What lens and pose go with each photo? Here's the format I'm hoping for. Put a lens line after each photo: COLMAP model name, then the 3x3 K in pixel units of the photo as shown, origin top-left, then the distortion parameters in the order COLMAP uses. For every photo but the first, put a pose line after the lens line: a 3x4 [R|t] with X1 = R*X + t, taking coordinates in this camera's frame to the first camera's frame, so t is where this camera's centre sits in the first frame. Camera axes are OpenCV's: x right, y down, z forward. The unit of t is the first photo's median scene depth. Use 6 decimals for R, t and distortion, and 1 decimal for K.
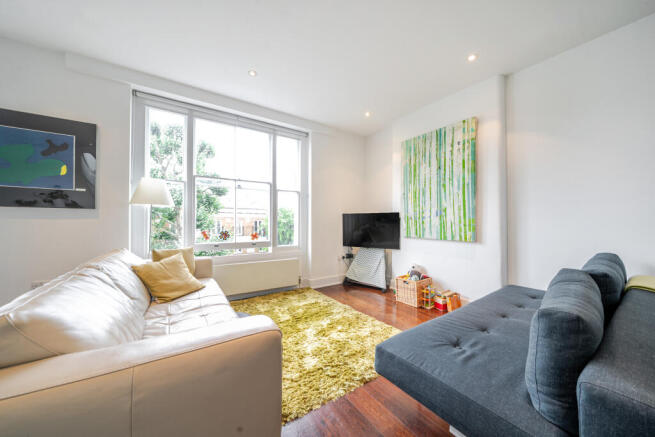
lens RADIAL K [[225.1, 0, 326.5], [0, 225.1, 221.8], [0, 0, 1]] dist [0.001436, 0.000066]
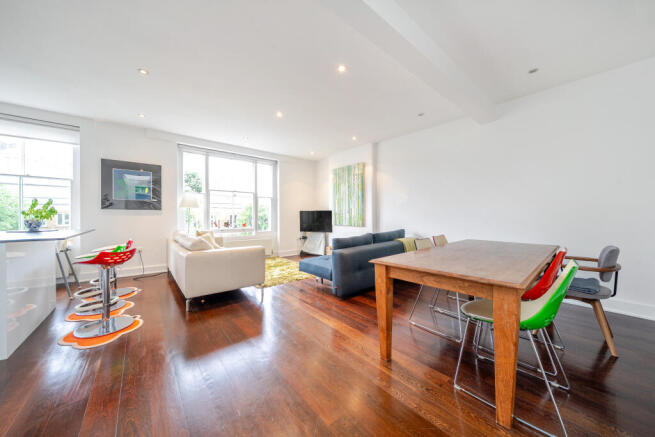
lens RADIAL K [[225.1, 0, 325.6], [0, 225.1, 218.3], [0, 0, 1]] dist [0.001436, 0.000066]
pose [[0.994407, -0.003938, 0.105543, 0.103305], [0.002626, 0.999918, 0.012565, -0.005674], [-0.105584, -0.012217, 0.994335, -0.728175]]
